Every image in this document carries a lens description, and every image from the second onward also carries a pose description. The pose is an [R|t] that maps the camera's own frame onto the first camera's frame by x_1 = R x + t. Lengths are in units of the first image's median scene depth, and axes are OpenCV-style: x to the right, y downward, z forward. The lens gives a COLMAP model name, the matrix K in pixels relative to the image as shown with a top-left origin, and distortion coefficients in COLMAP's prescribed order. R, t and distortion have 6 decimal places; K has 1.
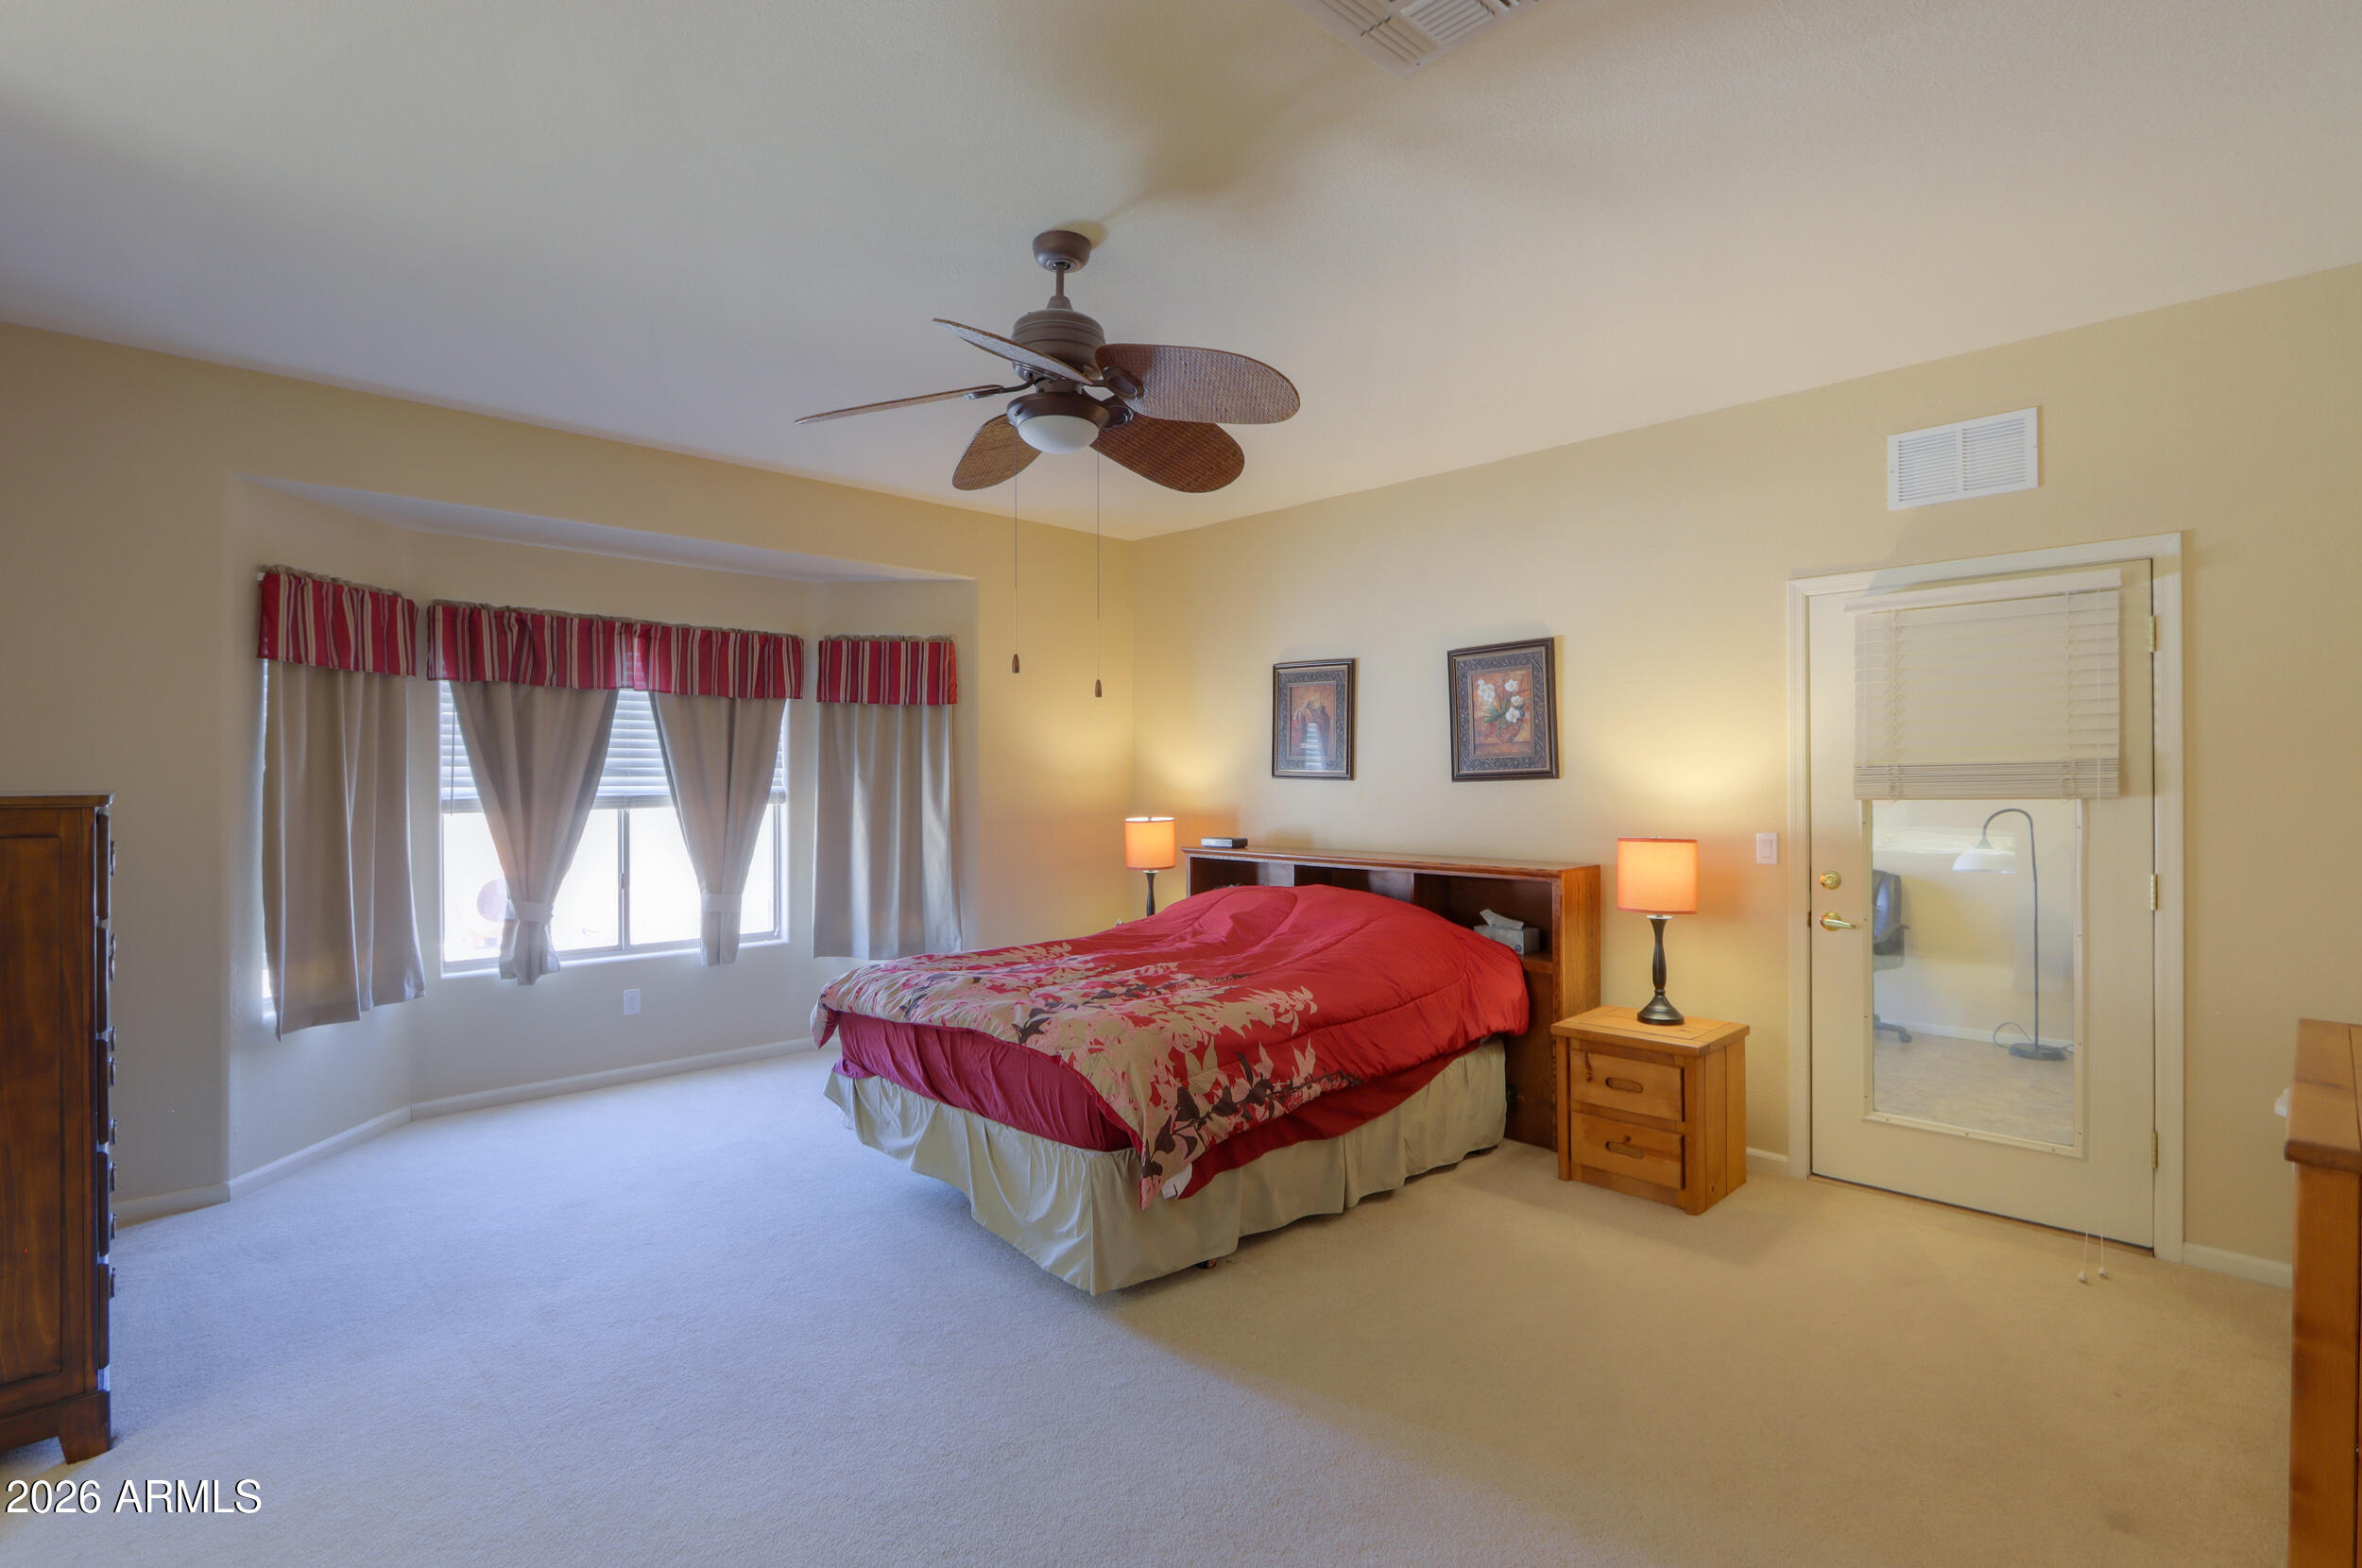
lens RADIAL K [[1121.2, 0, 1181.0], [0, 1121.2, 784.0], [0, 0, 1]] dist [-0.001358, 0.001460]
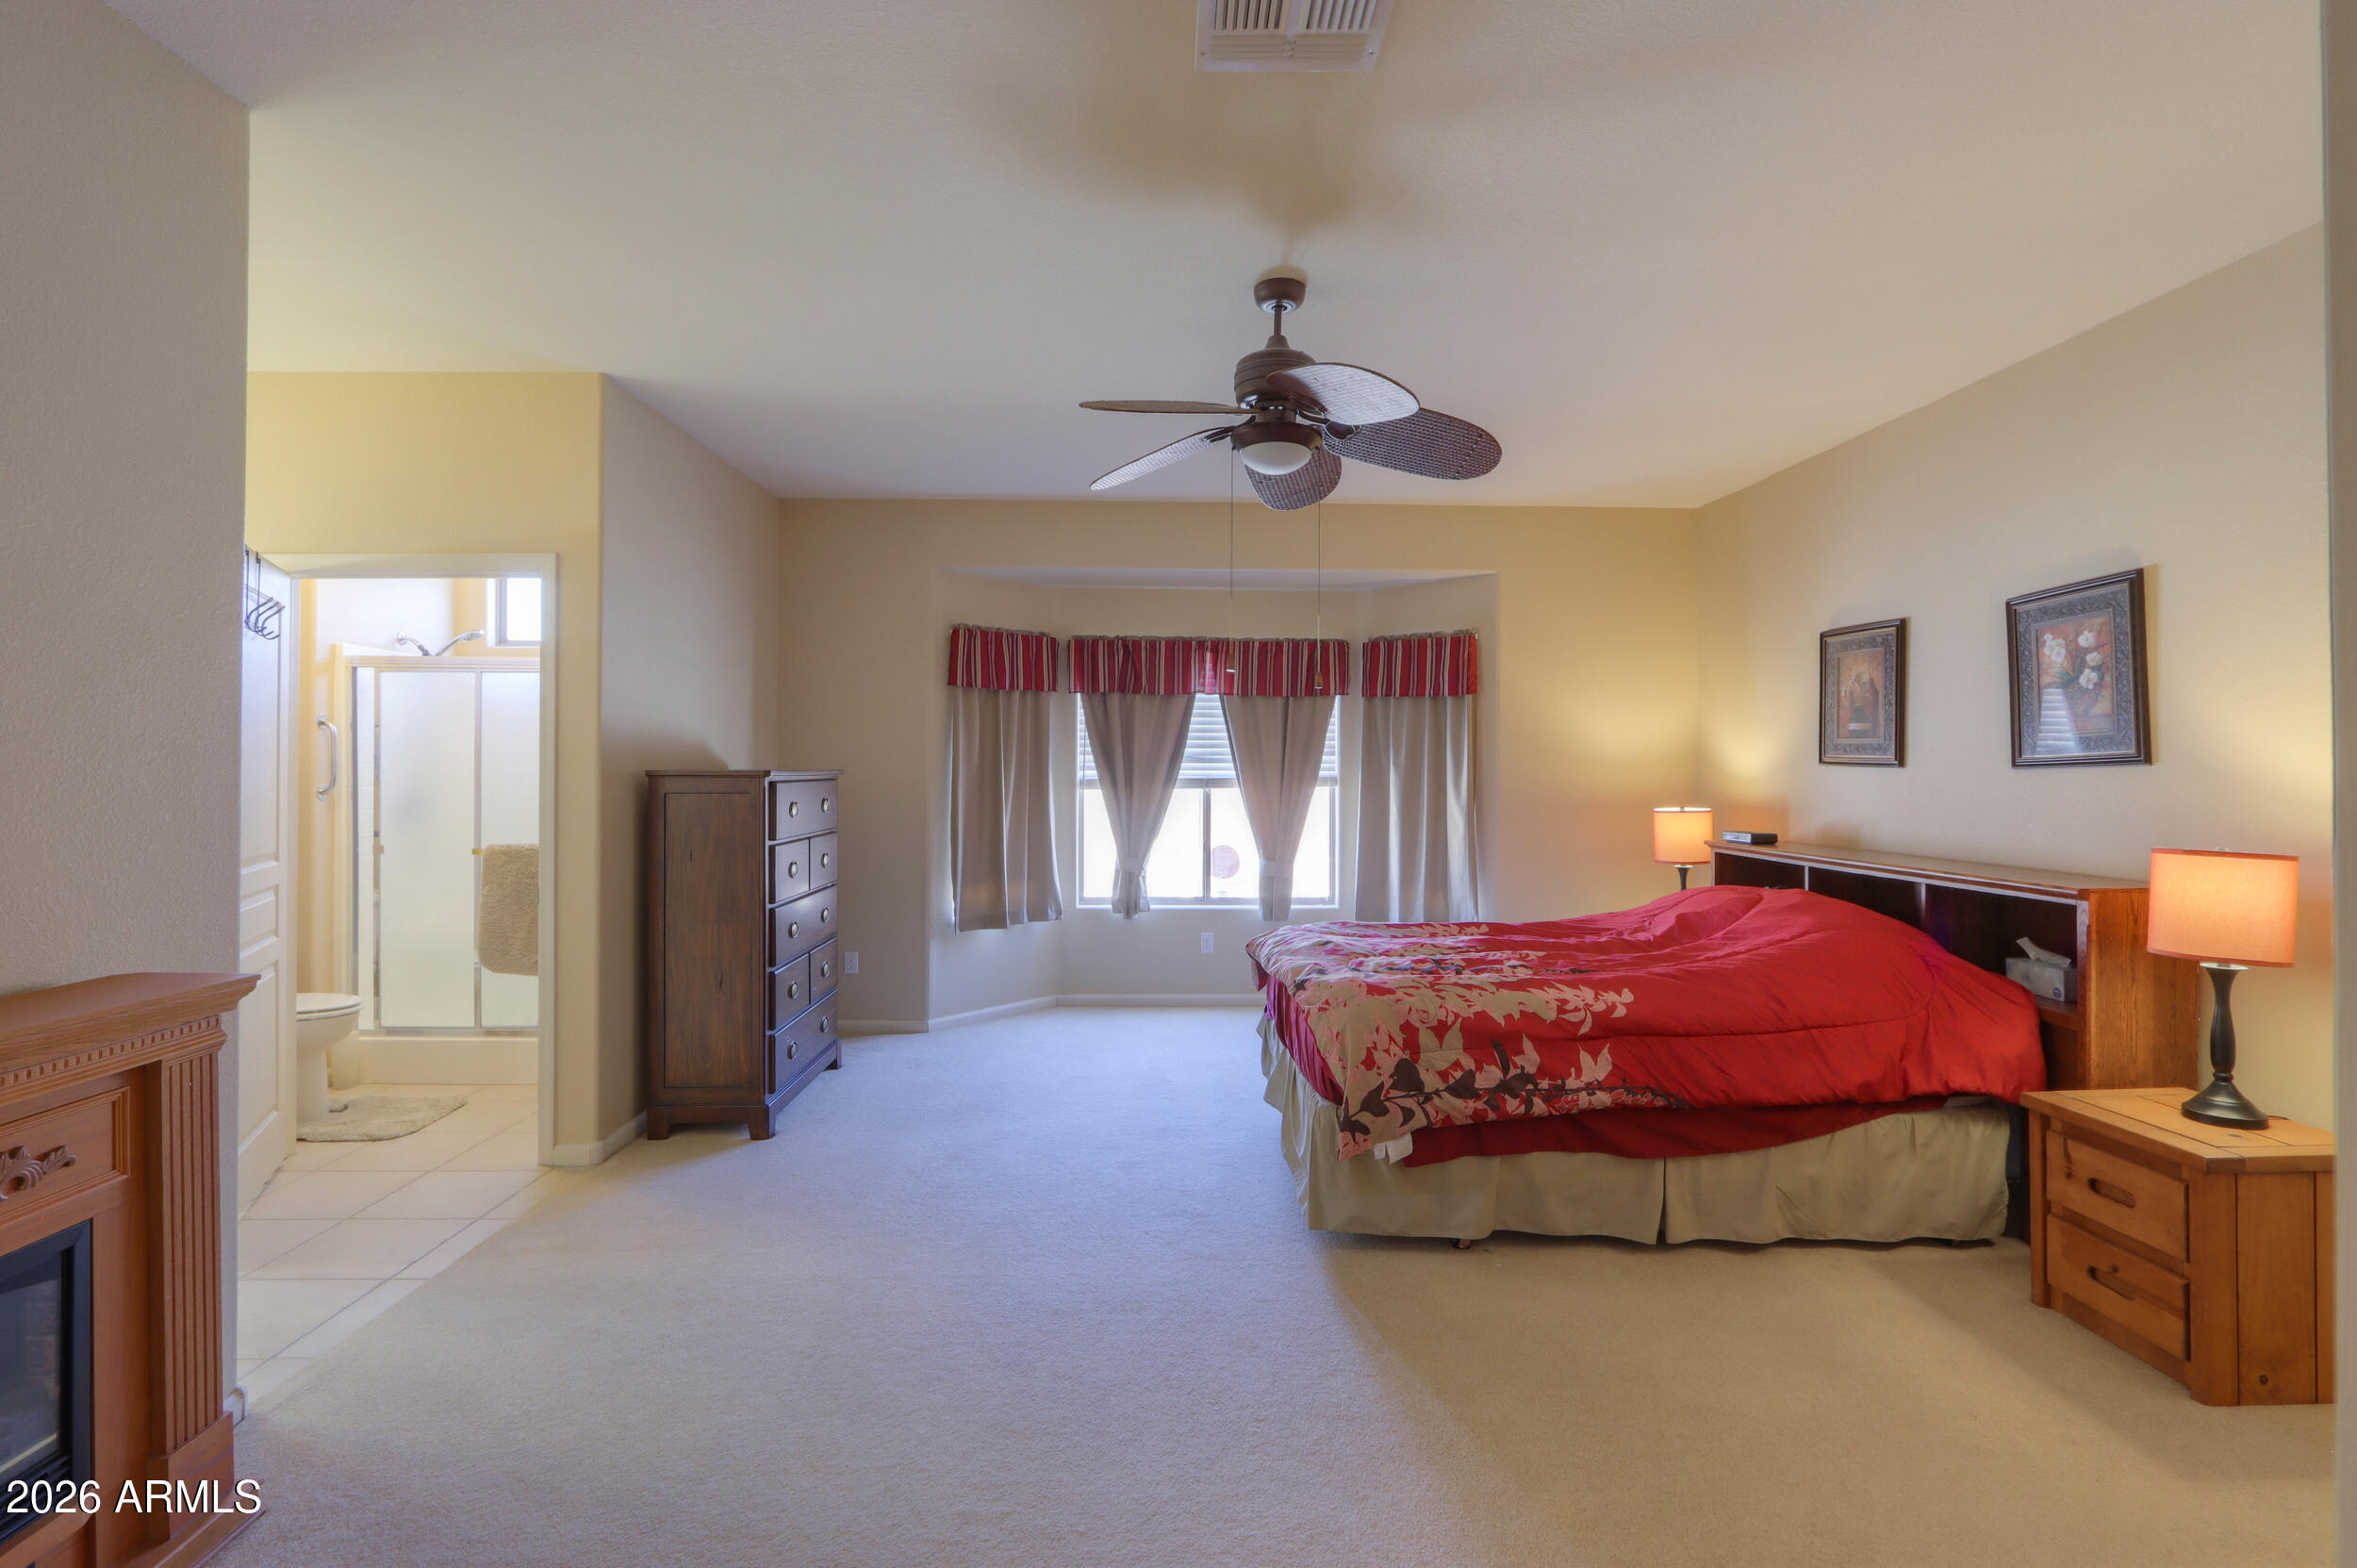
lens RADIAL K [[1104.3, 0, 1178.4], [0, 1104.3, 767.9], [0, 0, 1]] dist [0.001645, 0.001435]
pose [[0.746891, 0.003046, -0.664940, 0.356686], [-0.007532, 0.999964, -0.003879, 0.004638], [0.664904, 0.007906, 0.746887, 0.064560]]
